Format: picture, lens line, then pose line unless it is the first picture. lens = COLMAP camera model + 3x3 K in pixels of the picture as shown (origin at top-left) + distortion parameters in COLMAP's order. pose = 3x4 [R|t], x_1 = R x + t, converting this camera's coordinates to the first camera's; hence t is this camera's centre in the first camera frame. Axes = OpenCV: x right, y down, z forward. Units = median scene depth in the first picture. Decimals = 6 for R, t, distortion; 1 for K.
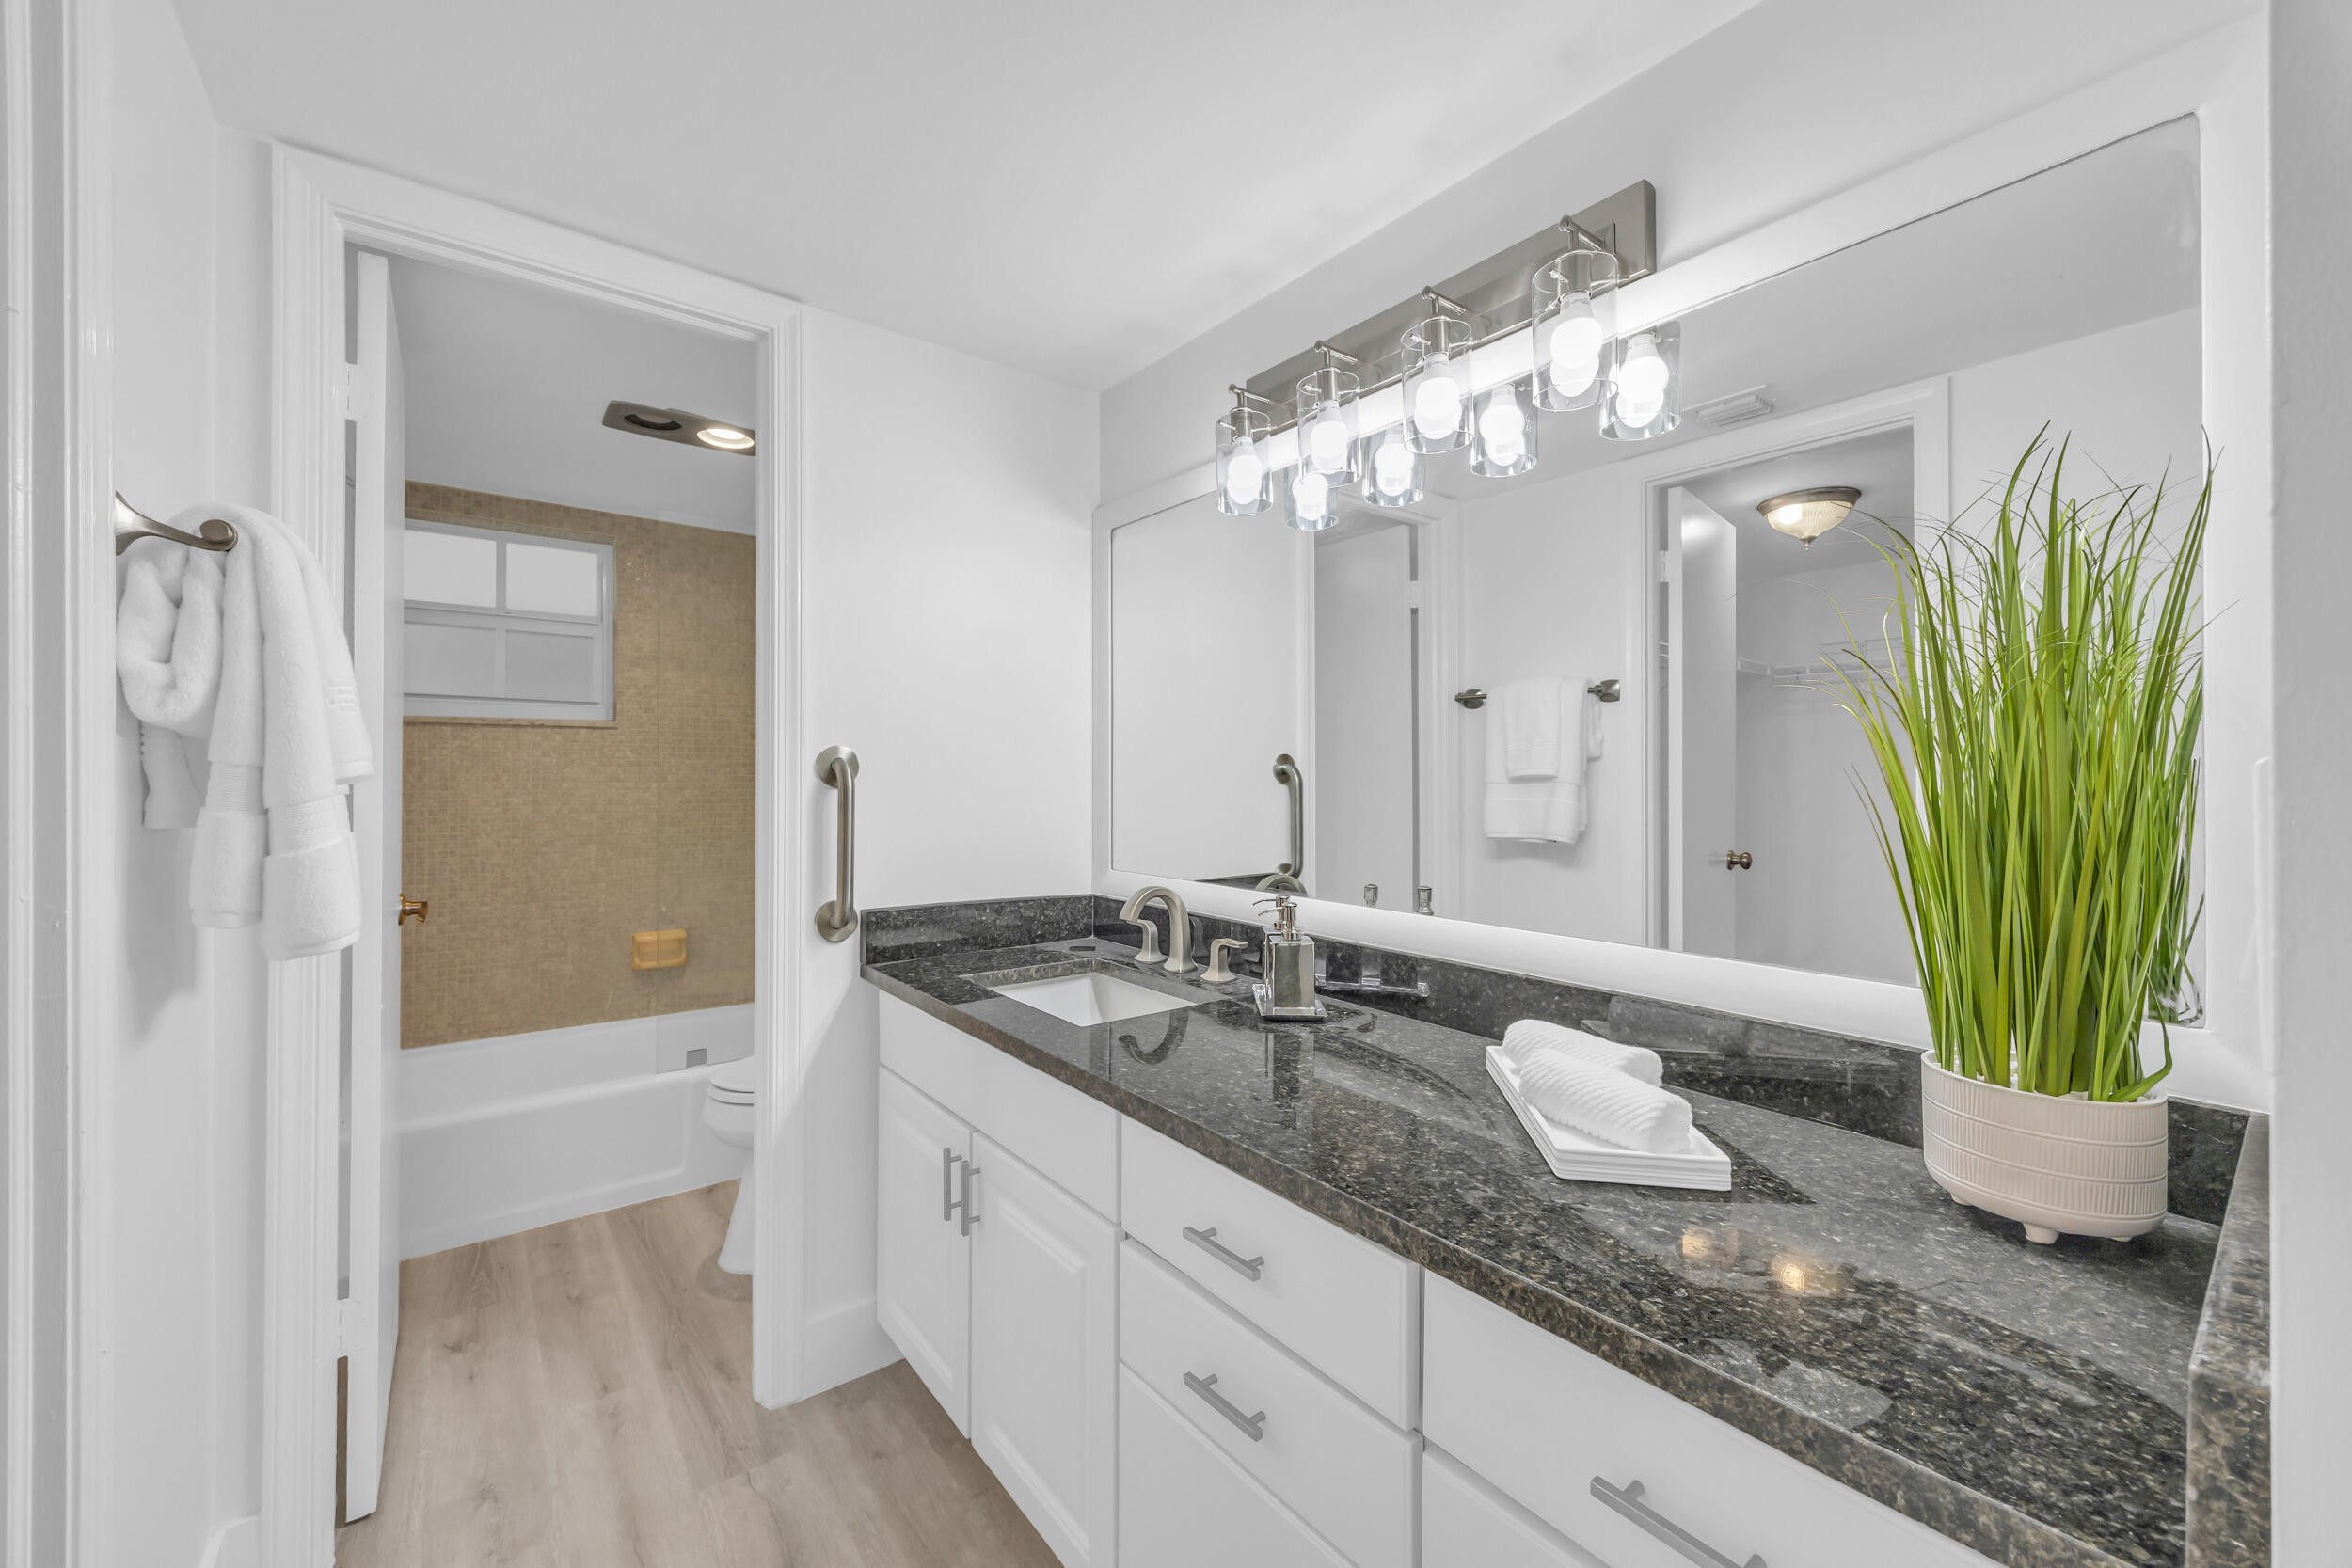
lens RADIAL K [[913.4, 0, 1162.0], [0, 913.4, 779.5], [0, 0, 1]] dist [-0.001237, -0.000214]
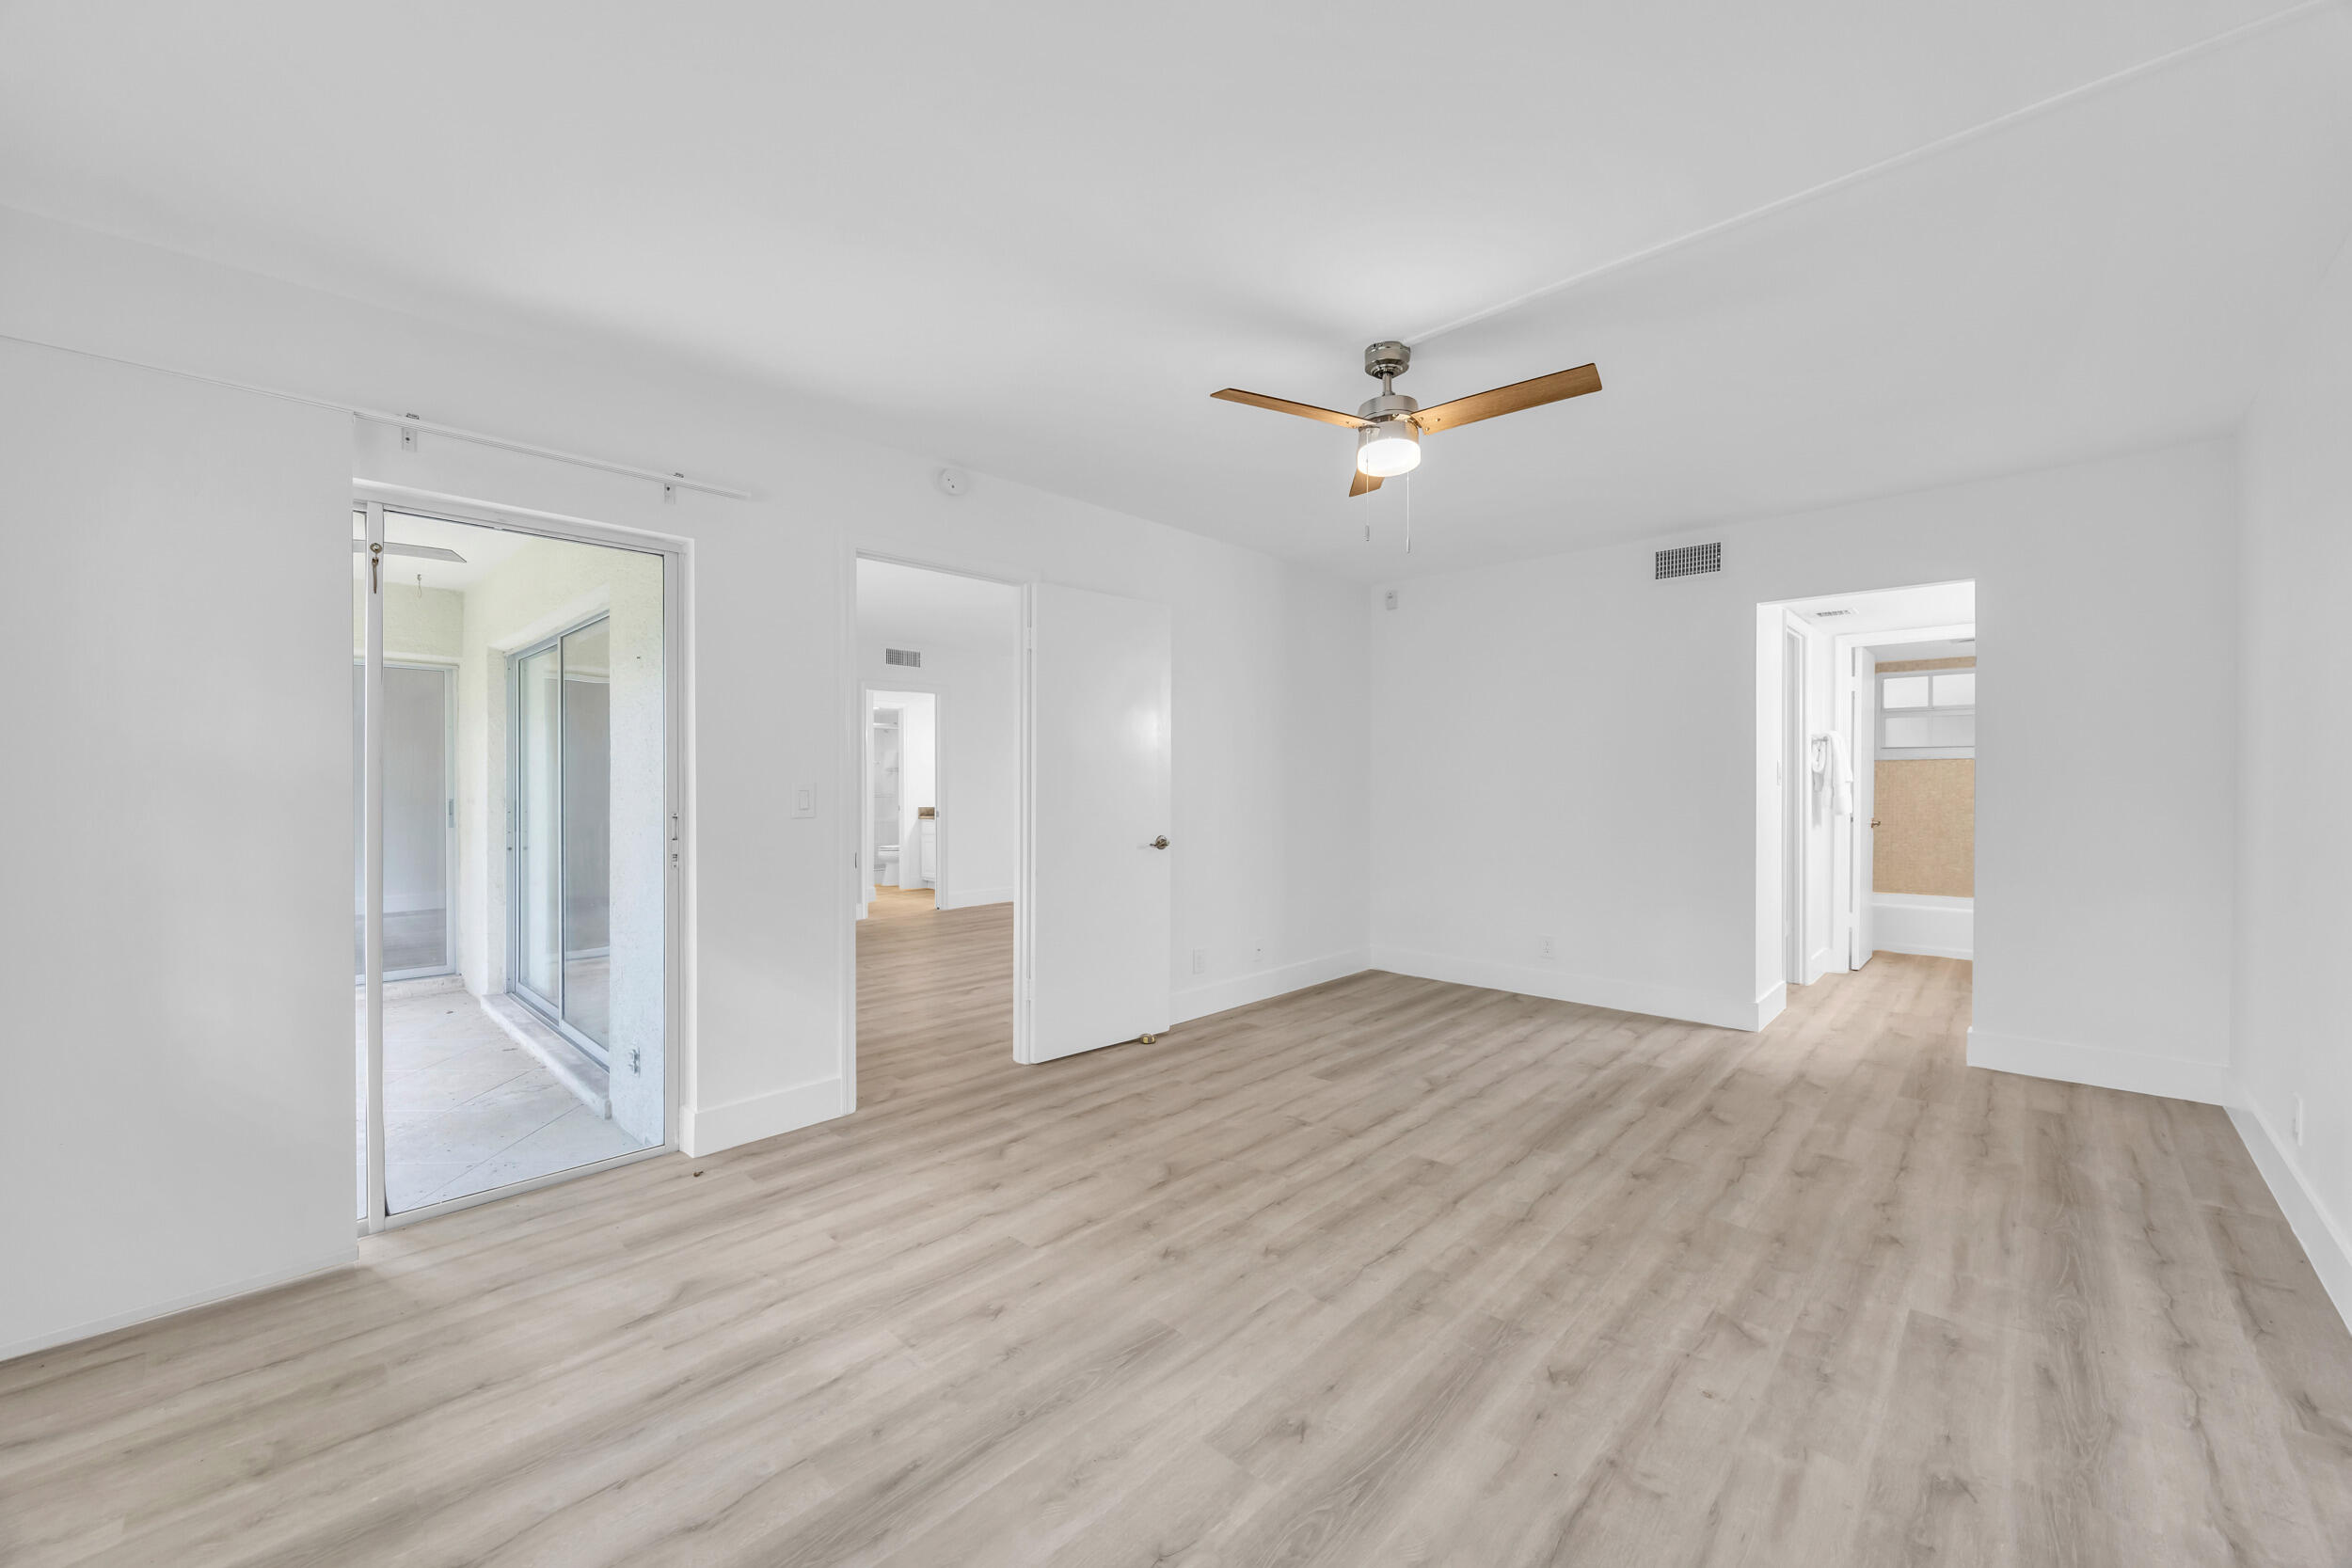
lens RADIAL K [[913.4, 0, 1162.0], [0, 913.4, 779.5], [0, 0, 1]] dist [-0.001237, -0.000214]
pose [[0.149957, -0.003245, -0.988687, 1.255928], [-0.004788, 0.999981, -0.004009, 0.009118], [0.988681, 0.005335, 0.149938, -1.247807]]
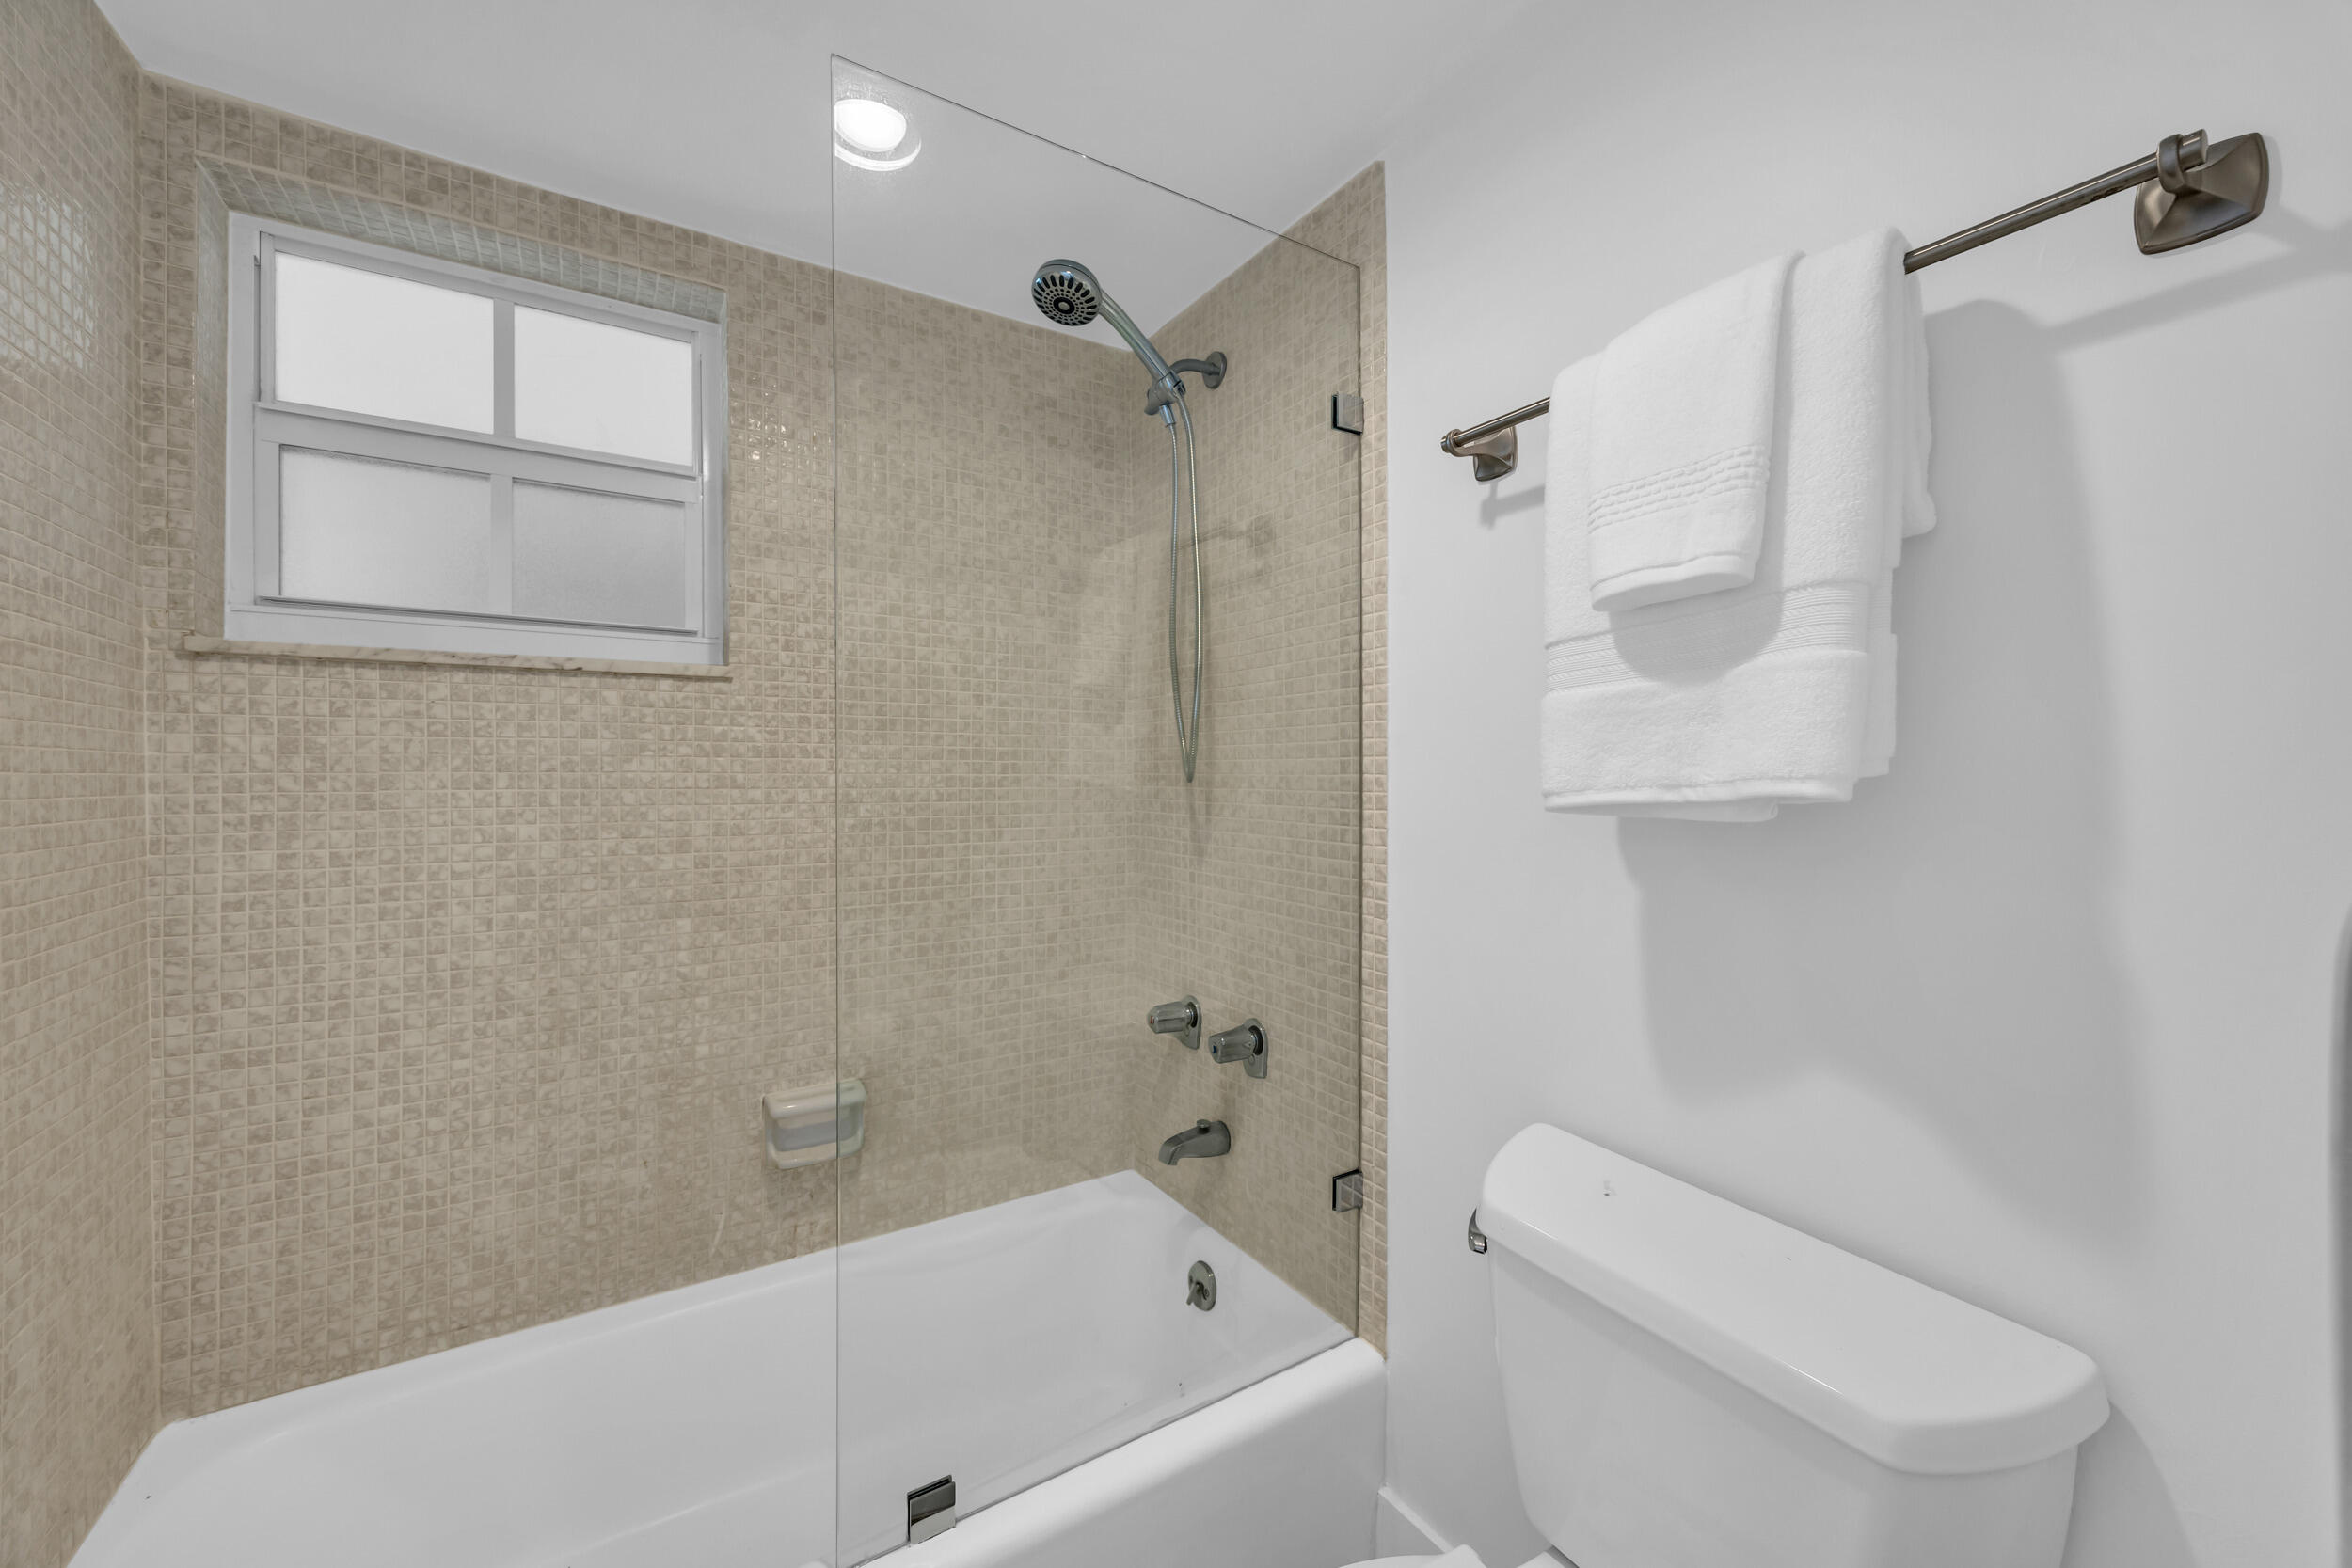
lens RADIAL K [[922.7, 0, 1176.0], [0, 922.7, 784.0], [0, 0, 1]] dist [0.001129, -0.000133]
pose [[0.996921, -0.002225, -0.078380, -0.335034], [0.002817, 0.999968, 0.007450, -0.003158], [0.078361, -0.007648, 0.996896, 0.549218]]
